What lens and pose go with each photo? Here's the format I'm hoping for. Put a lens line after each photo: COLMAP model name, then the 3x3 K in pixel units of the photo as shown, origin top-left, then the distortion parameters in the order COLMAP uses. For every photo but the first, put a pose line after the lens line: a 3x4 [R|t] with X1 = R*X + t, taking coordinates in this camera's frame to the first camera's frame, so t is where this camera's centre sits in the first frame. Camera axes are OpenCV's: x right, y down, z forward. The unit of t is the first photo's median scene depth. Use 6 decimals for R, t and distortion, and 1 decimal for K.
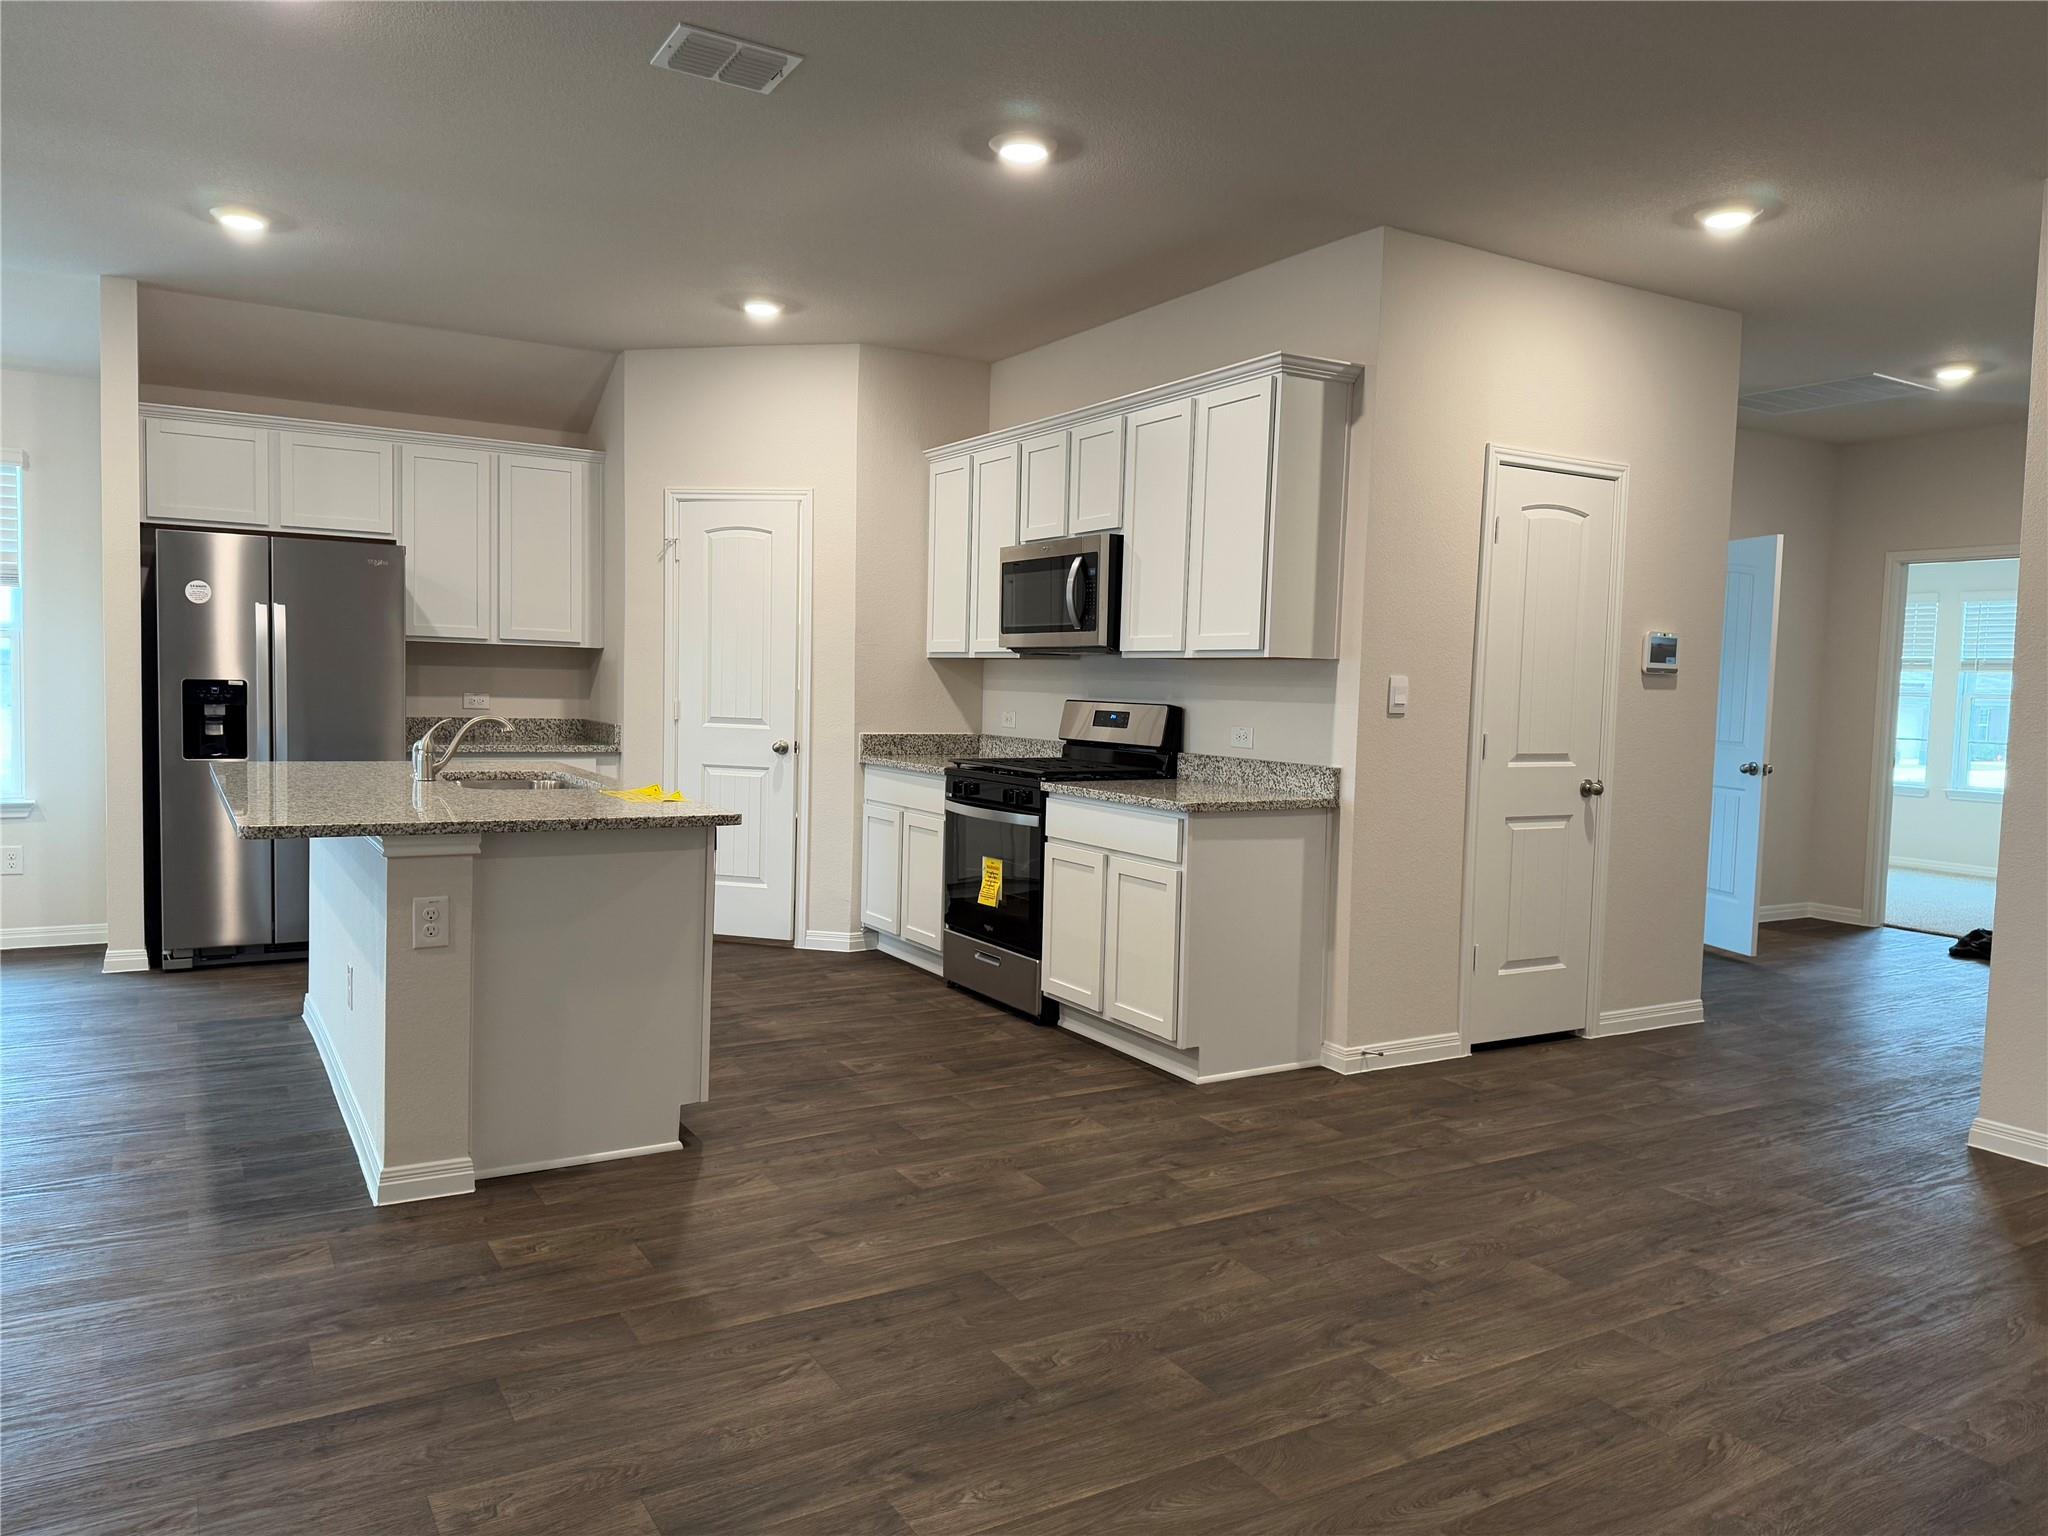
lens RADIAL K [[1427.5, 0, 1045.2], [0, 1427.5, 752.4], [0, 0, 1]] dist [0.066382, -0.072014]
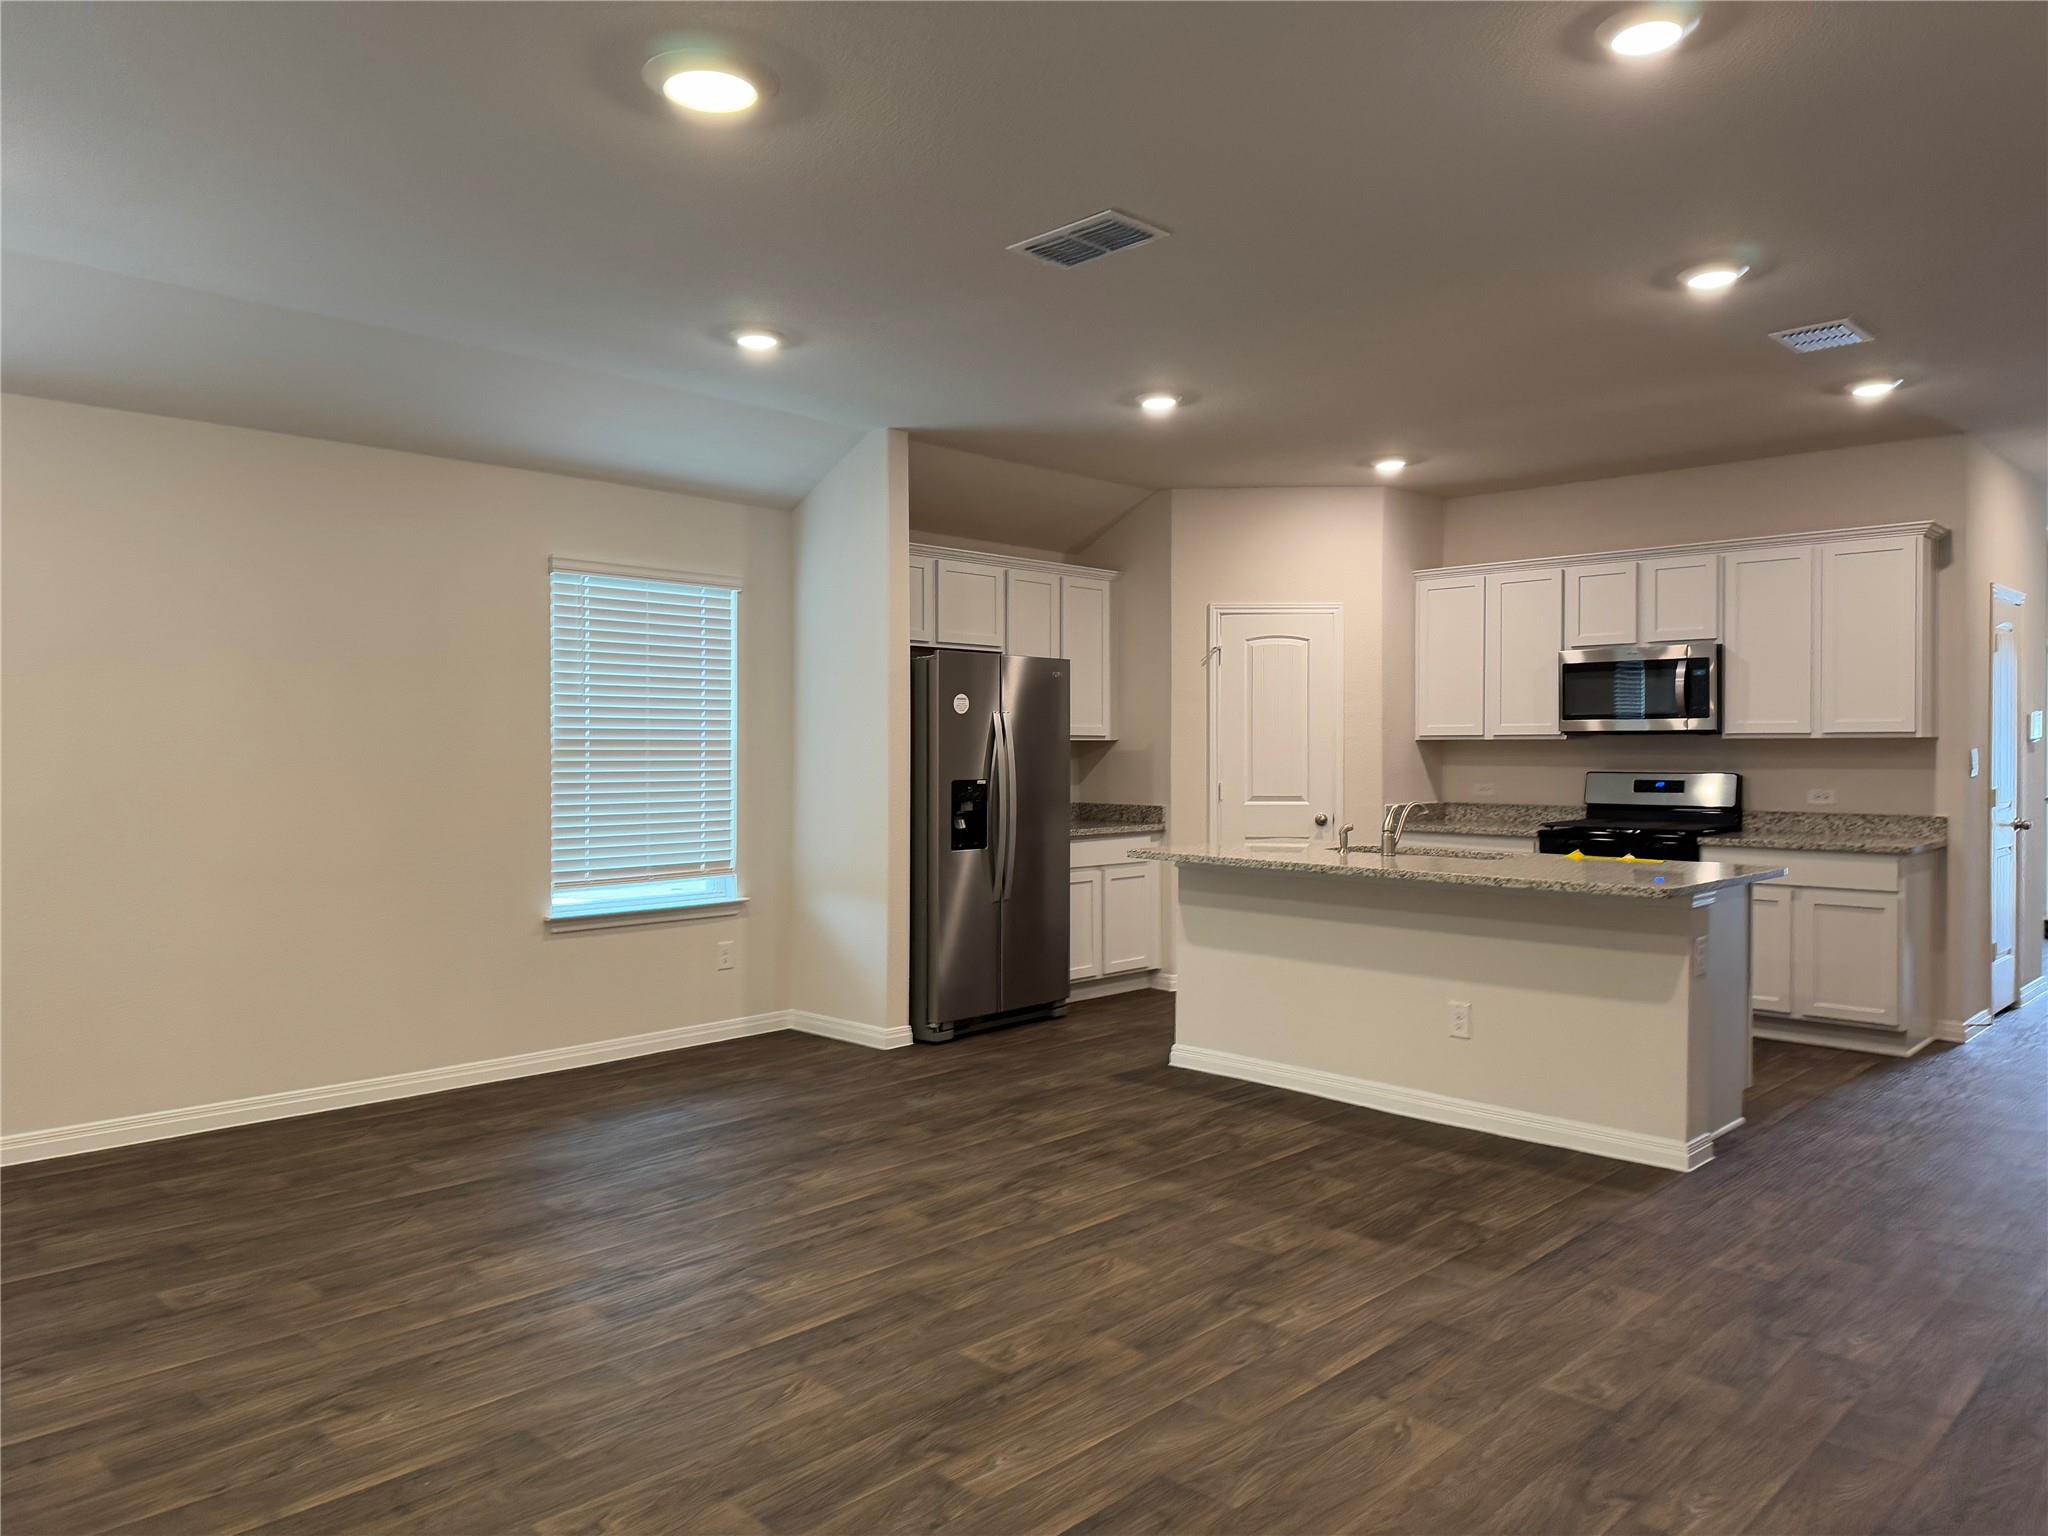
lens RADIAL K [[1427.5, 0, 1009.7], [0, 1427.5, 764.1], [0, 0, 1]] dist [0.066382, -0.072014]
pose [[0.966455, -0.031686, 0.254872, -0.825032], [0.041013, 0.998666, -0.031361, -0.026516], [-0.253539, 0.040762, 0.966466, -0.088586]]
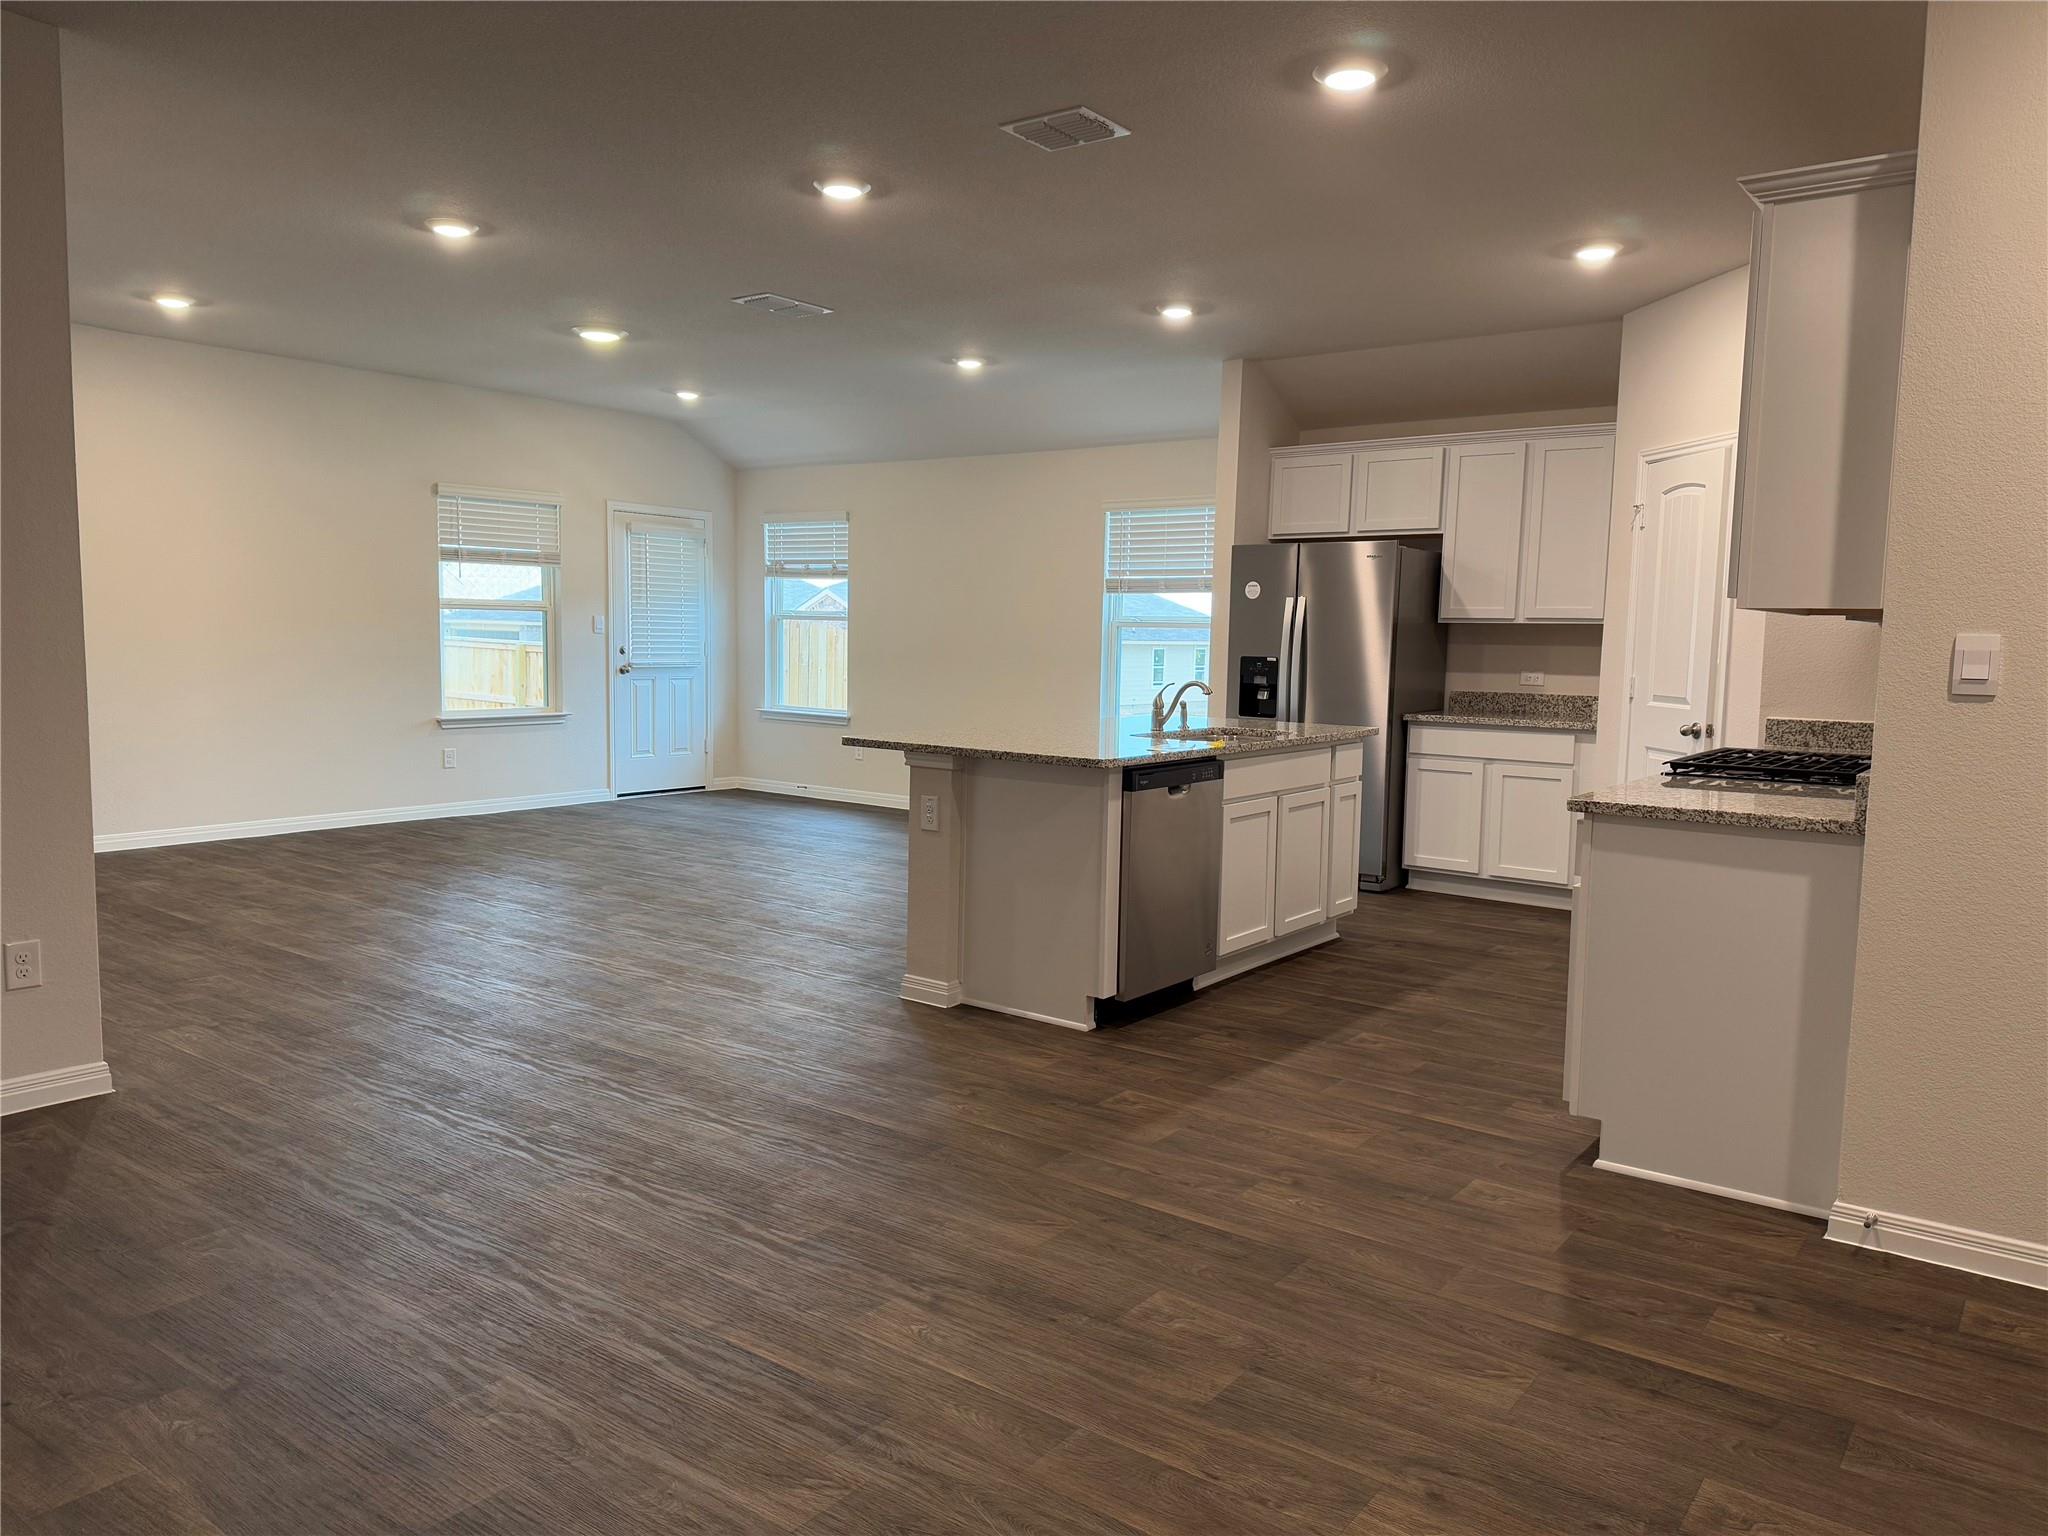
lens RADIAL K [[1427.5, 0, 1029.2], [0, 1427.5, 772.1], [0, 0, 1]] dist [0.066382, -0.072014]
pose [[0.376108, 0.070666, -0.923877, 0.539801], [-0.055711, 0.997008, 0.053580, -0.003947], [0.924900, 0.031319, 0.378920, 0.321484]]
